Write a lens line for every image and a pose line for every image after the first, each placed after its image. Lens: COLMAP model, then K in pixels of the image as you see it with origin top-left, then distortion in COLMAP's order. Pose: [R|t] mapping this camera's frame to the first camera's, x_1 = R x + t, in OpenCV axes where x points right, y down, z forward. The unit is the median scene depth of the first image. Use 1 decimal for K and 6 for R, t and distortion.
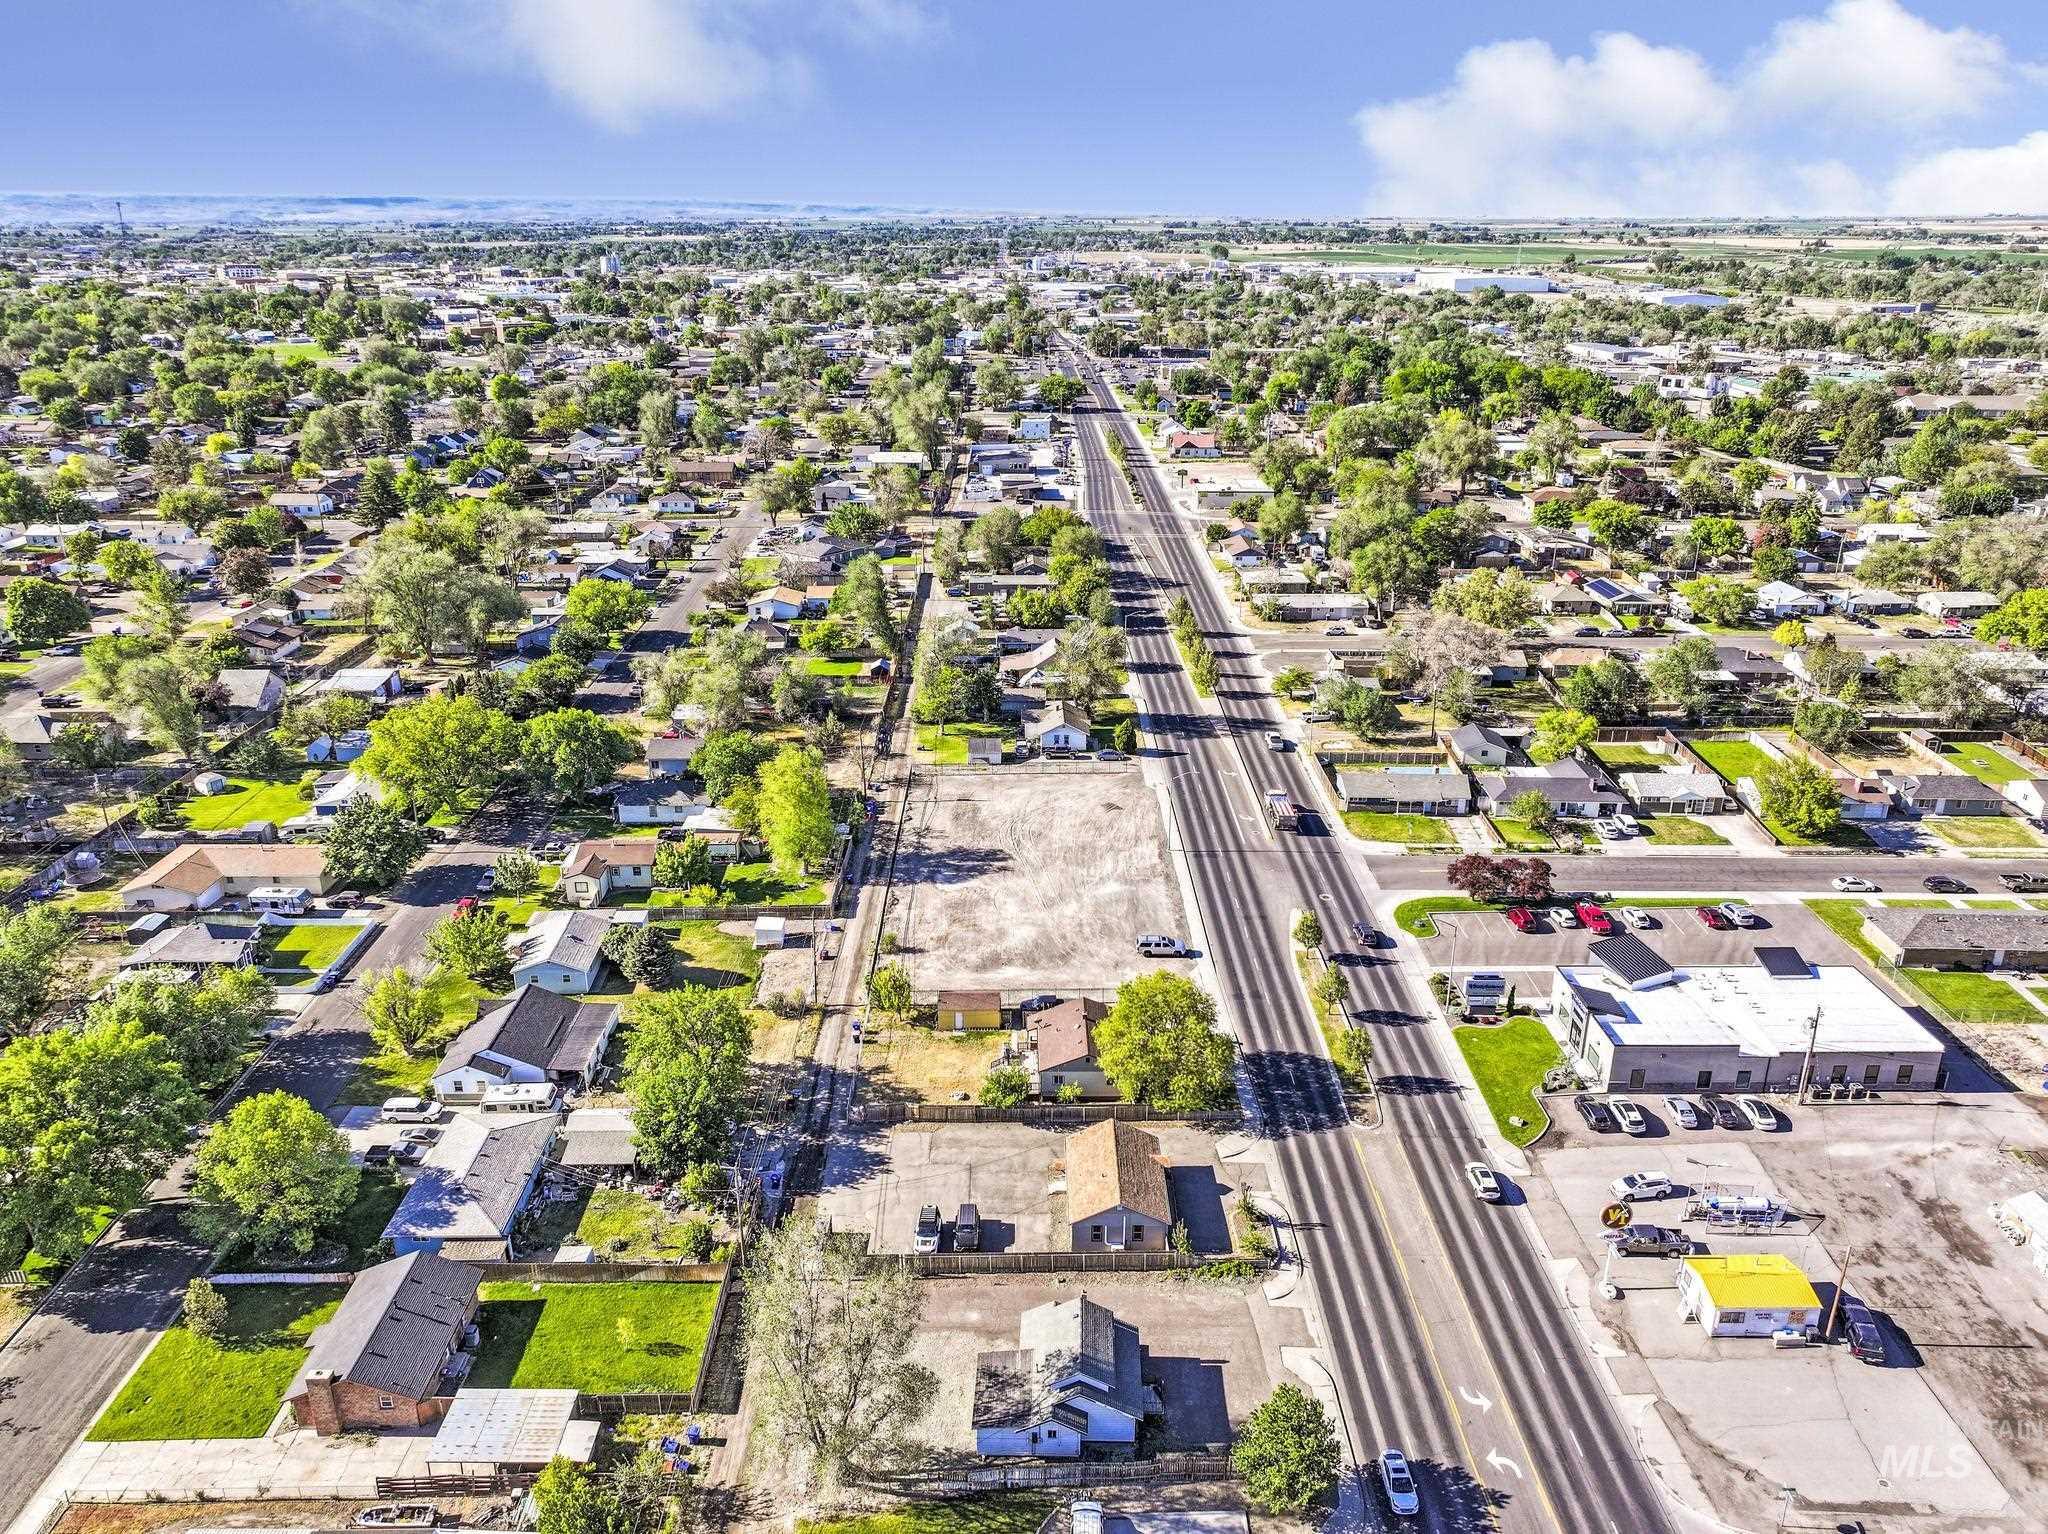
lens RADIAL K [[1460.9, 0, 1029.2], [0, 1460.9, 724.2], [0, 0, 1]] dist [0.002739, 0.004077]
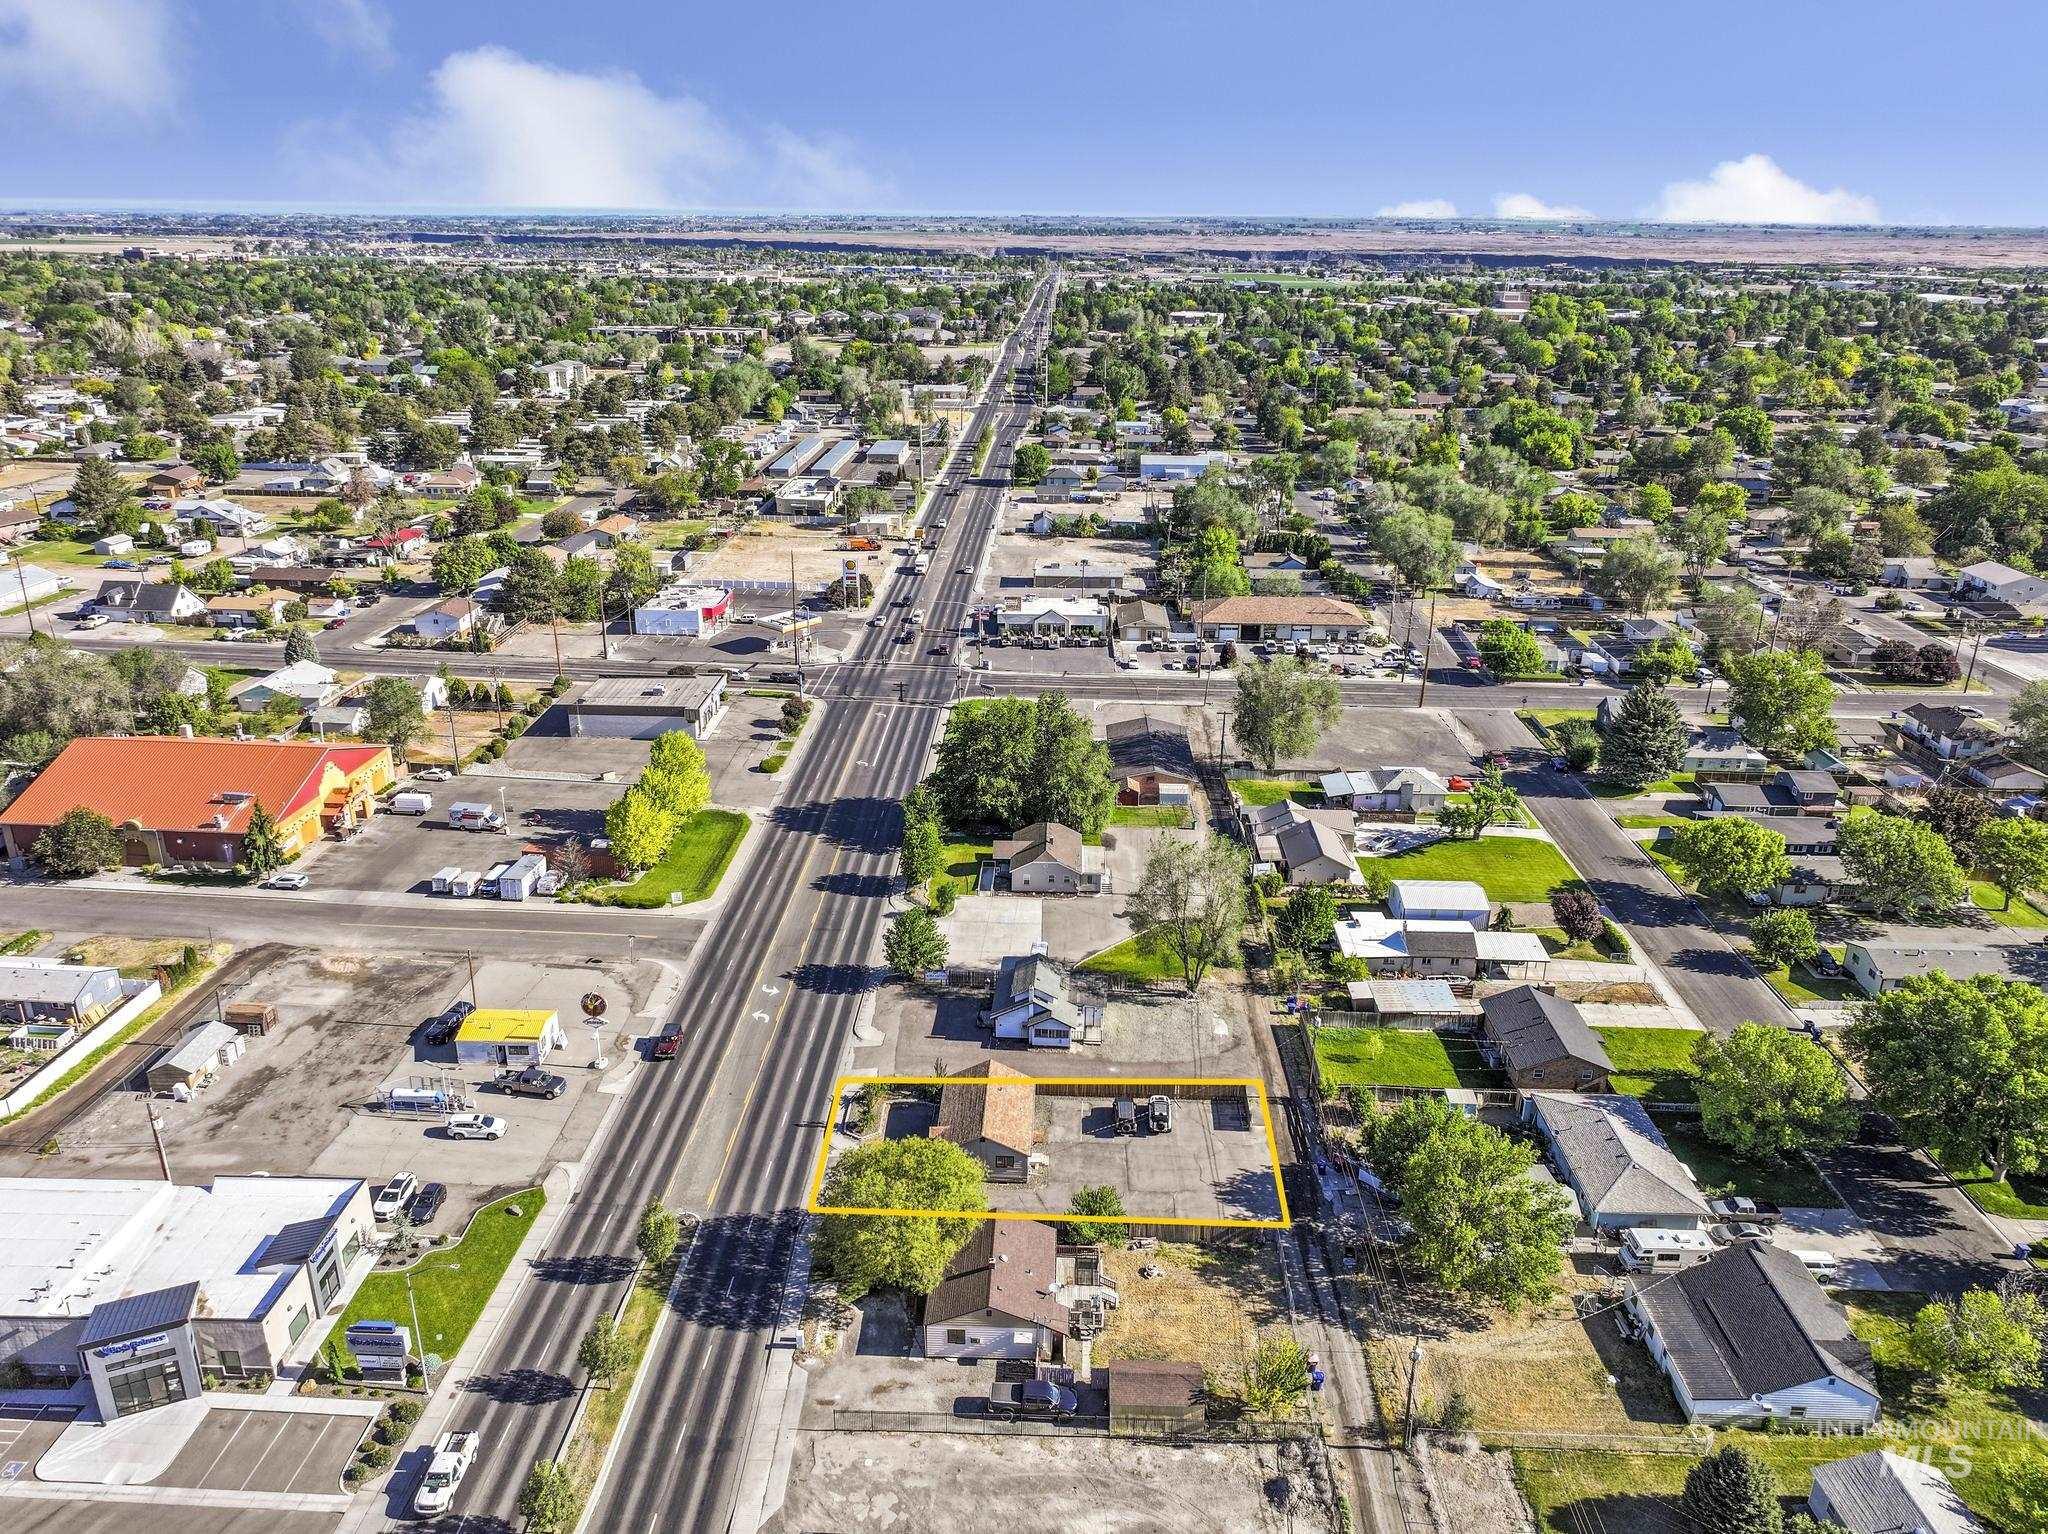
lens RADIAL K [[1460.9, 0, 1029.2], [0, 1460.9, 724.2], [0, 0, 1]] dist [0.002739, 0.004077]
pose [[-0.999390, -0.019134, 0.029222, 0.002688], [0.002766, 0.790638, 0.612278, -0.473748], [-0.034820, 0.611985, -0.790102, 1.421543]]
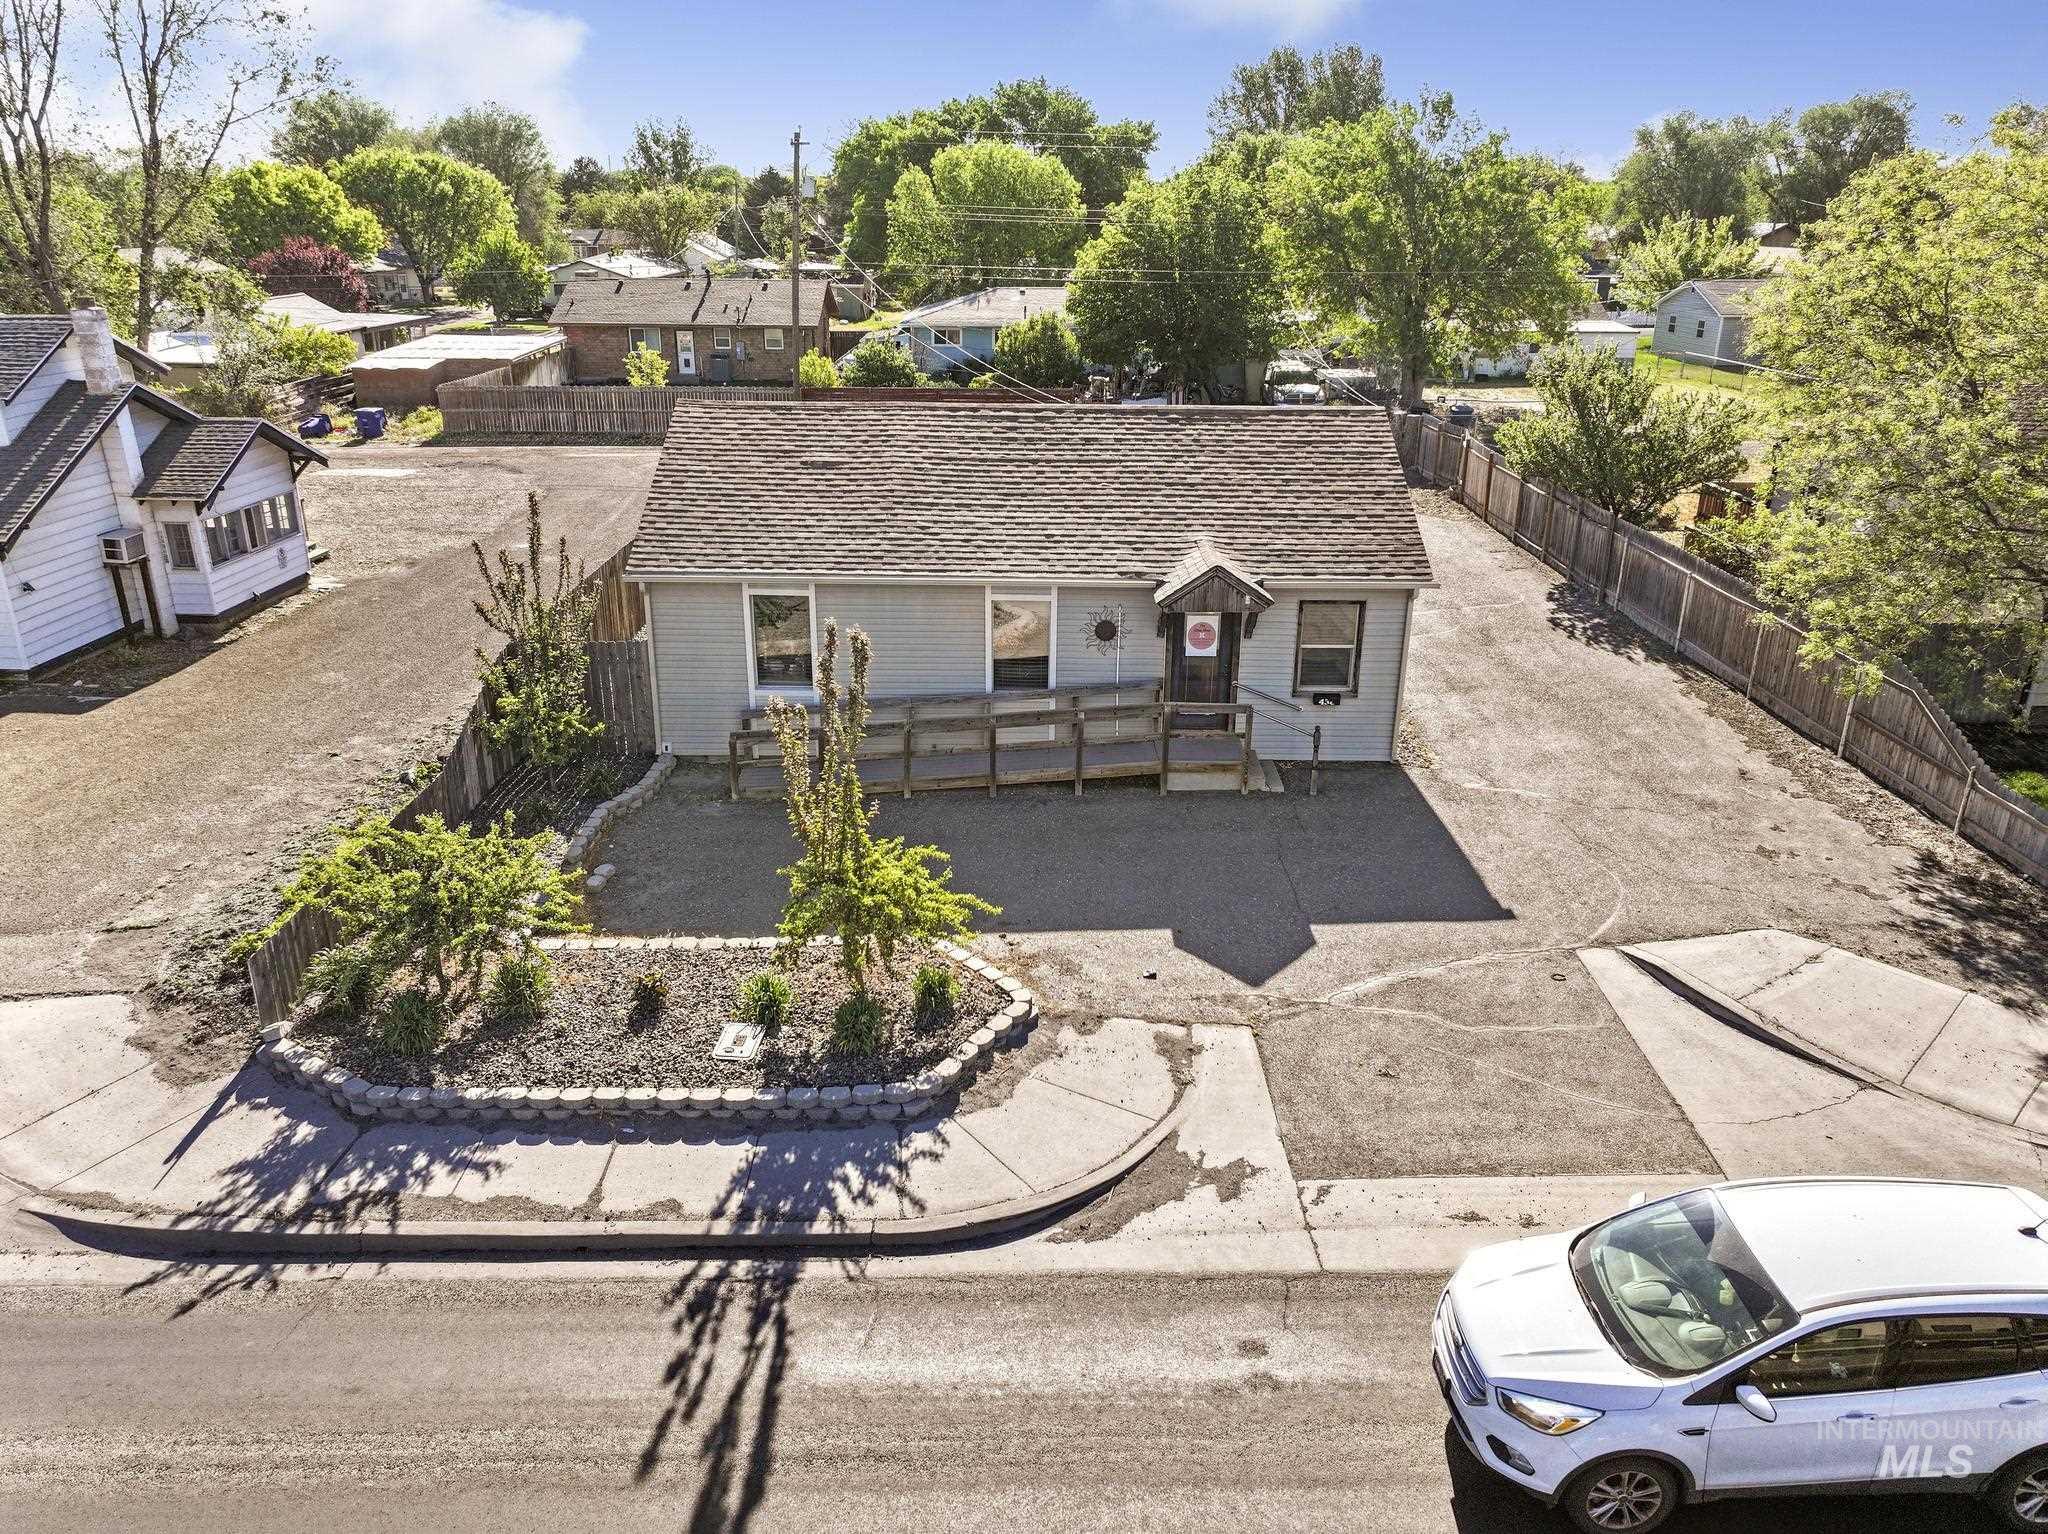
lens RADIAL K [[1396.6, 0, 1028.4], [0, 1396.6, 882.3], [0, 0, 1]] dist [0.001364, 0.007954]
pose [[-0.003976, 0.431688, -0.902014, 0.216818], [-0.335010, 0.849322, 0.407947, 0.235992], [0.942206, 0.303806, 0.141243, 0.848199]]
